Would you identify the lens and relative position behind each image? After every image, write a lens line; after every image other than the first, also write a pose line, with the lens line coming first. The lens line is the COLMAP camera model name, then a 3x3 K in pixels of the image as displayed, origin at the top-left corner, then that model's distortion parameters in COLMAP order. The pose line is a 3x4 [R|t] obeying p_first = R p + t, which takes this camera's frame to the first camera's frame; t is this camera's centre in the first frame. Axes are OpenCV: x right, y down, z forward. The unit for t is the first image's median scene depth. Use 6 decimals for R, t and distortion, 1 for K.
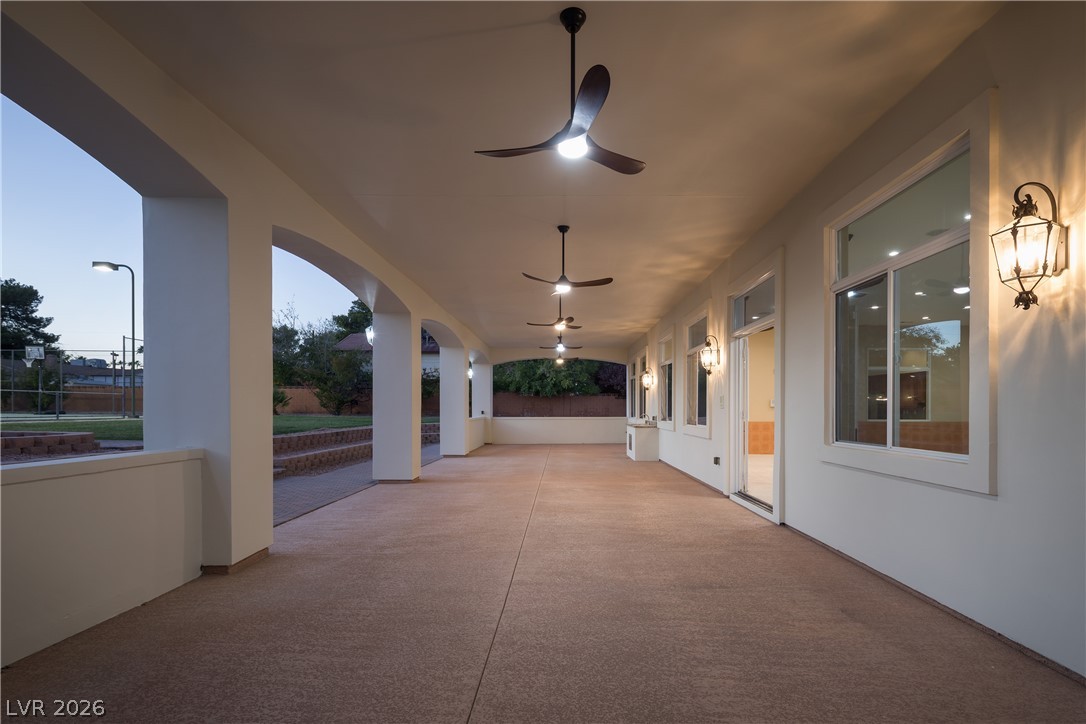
lens RADIAL K [[734.6, 0, 543.3], [0, 734.6, 416.8], [0, 0, 1]] dist [-0.025409, -0.002967]
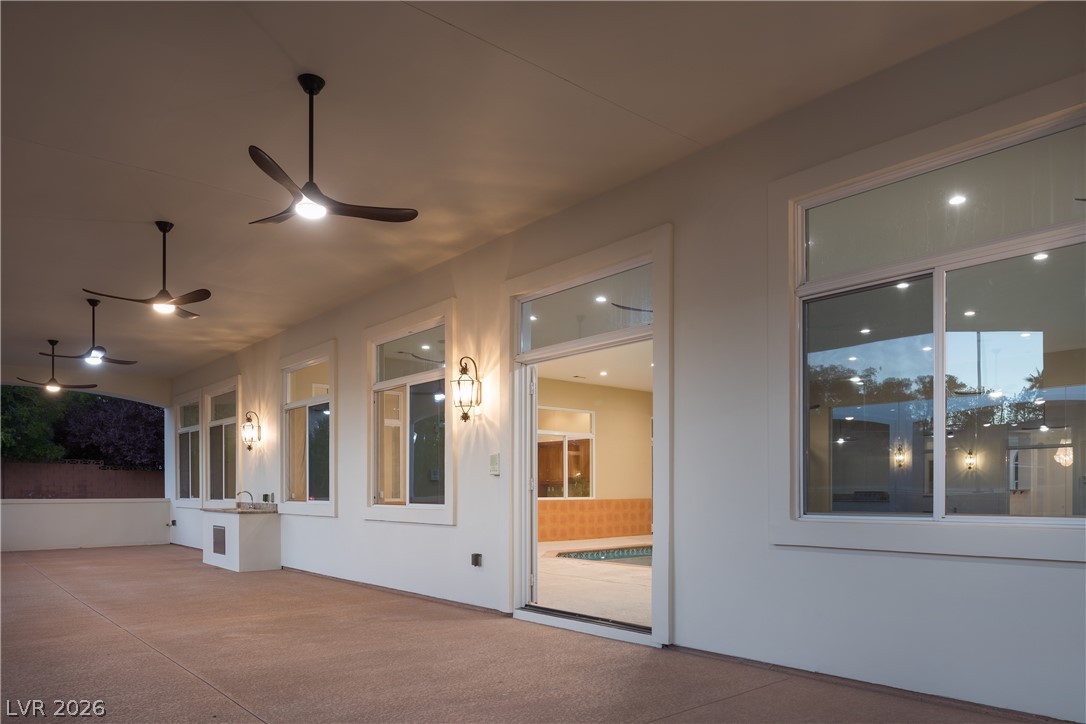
lens RADIAL K [[734.6, 0, 543.3], [0, 734.6, 416.8], [0, 0, 1]] dist [-0.025409, -0.002967]
pose [[0.617105, -0.027362, 0.786405, -0.175856], [0.067478, 0.997554, -0.018242, -0.037660], [-0.783982, 0.064323, 0.617442, 0.465562]]
